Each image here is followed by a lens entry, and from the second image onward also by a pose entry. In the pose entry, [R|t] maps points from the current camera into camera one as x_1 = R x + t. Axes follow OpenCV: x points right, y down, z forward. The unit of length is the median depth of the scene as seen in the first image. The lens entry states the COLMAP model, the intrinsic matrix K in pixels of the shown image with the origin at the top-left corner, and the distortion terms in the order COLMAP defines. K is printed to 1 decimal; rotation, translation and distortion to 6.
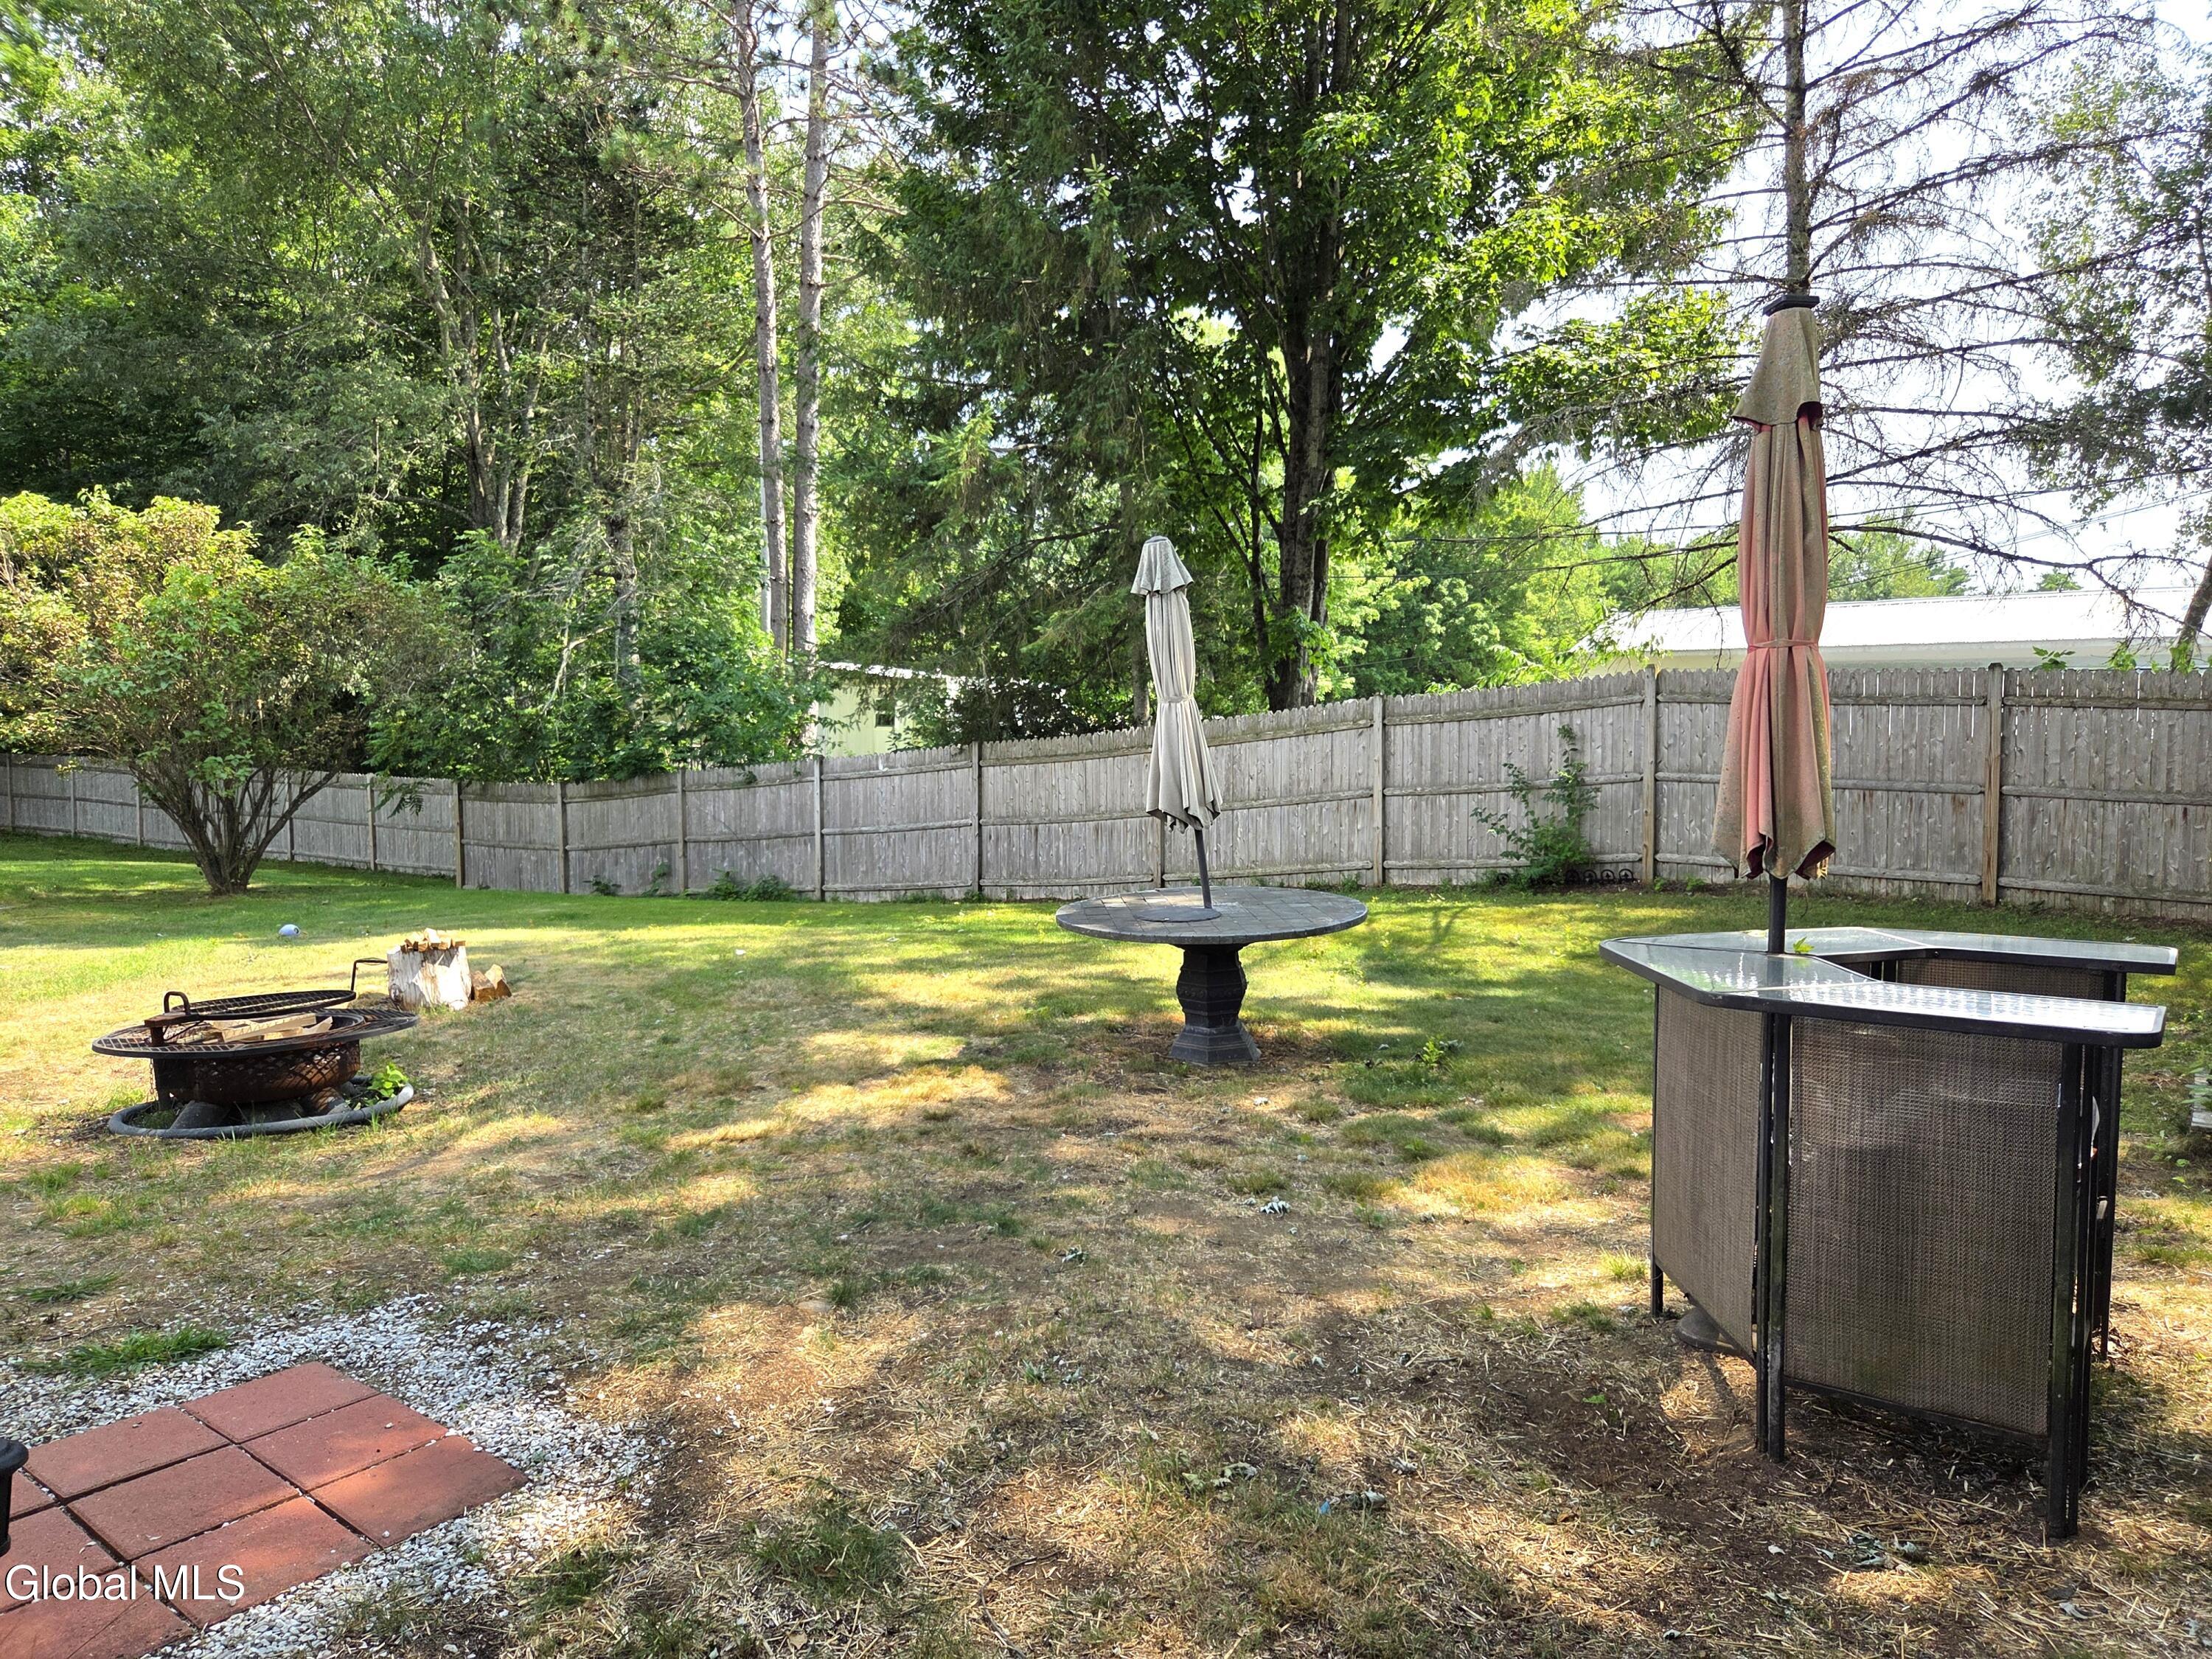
lens RADIAL K [[1504.8, 0, 1108.1], [0, 1504.8, 836.1], [0, 0, 1]] dist [0.092156, -0.084449]
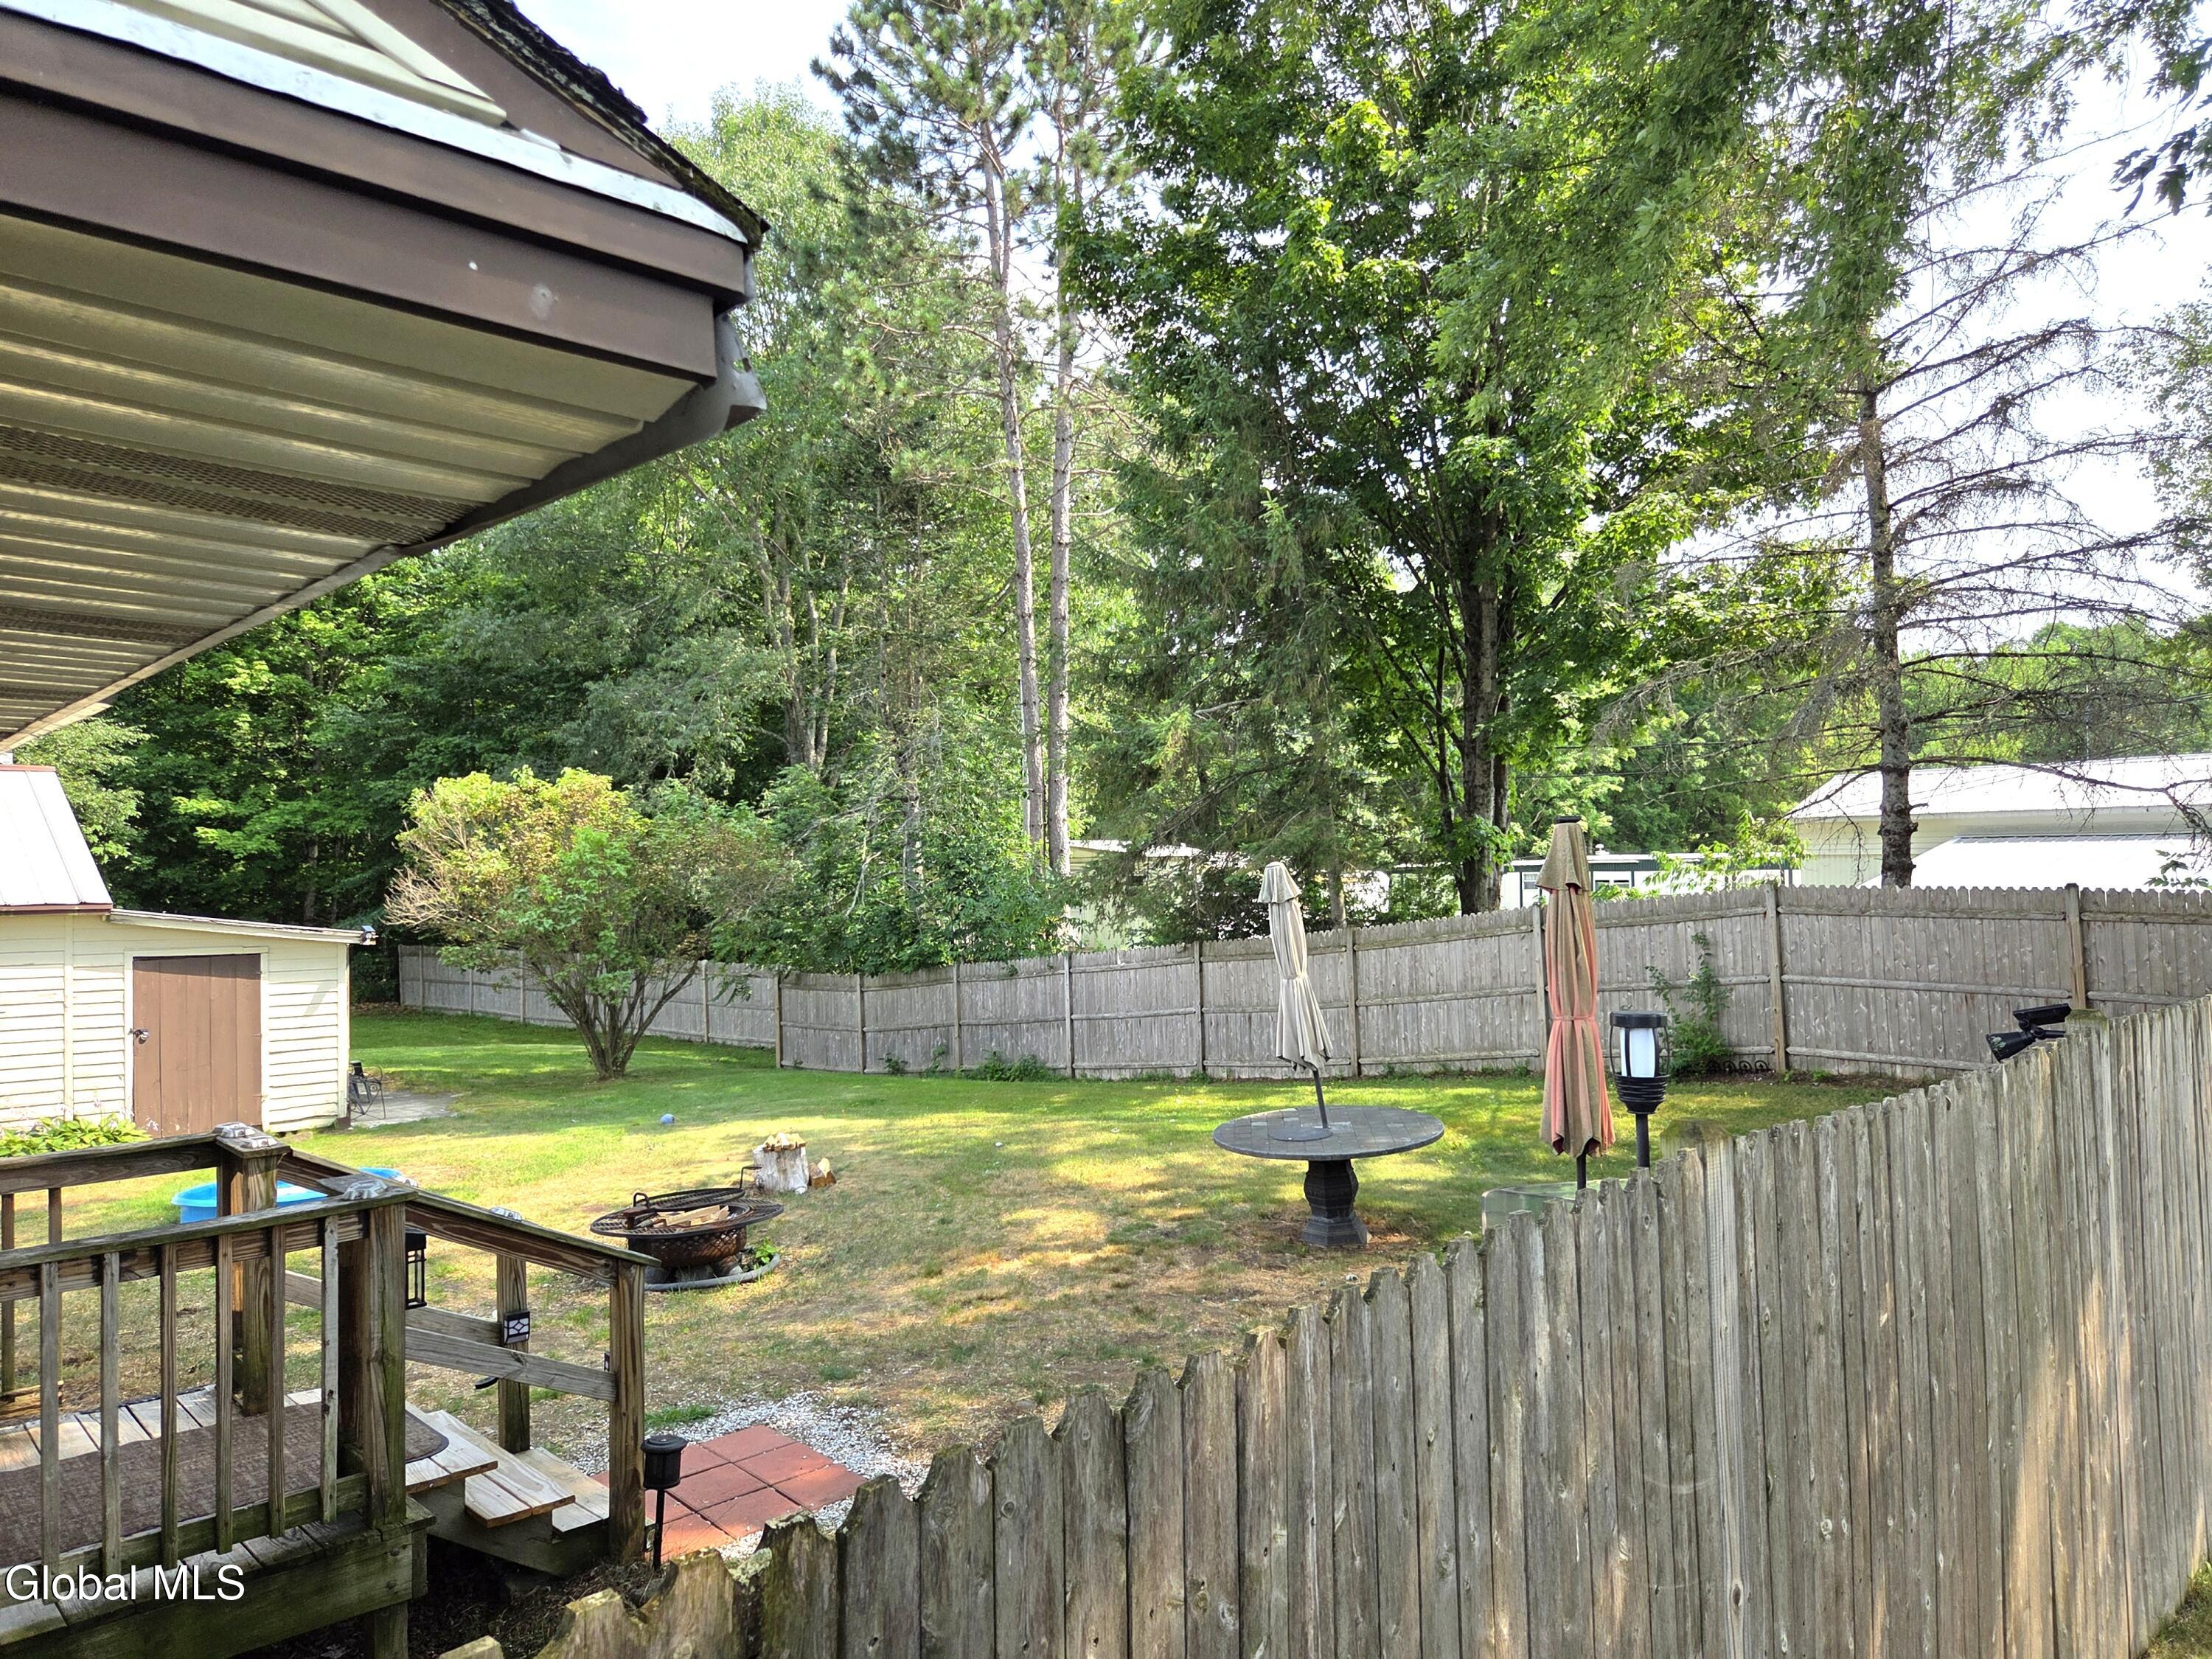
lens RADIAL K [[1504.8, 0, 1108.1], [0, 1504.8, 836.1], [0, 0, 1]] dist [0.092156, -0.084449]
pose [[0.984114, -0.035989, -0.173855, 0.052652], [0.020434, 0.995692, -0.090443, -0.041458], [0.176360, 0.085453, 0.980609, -0.173165]]
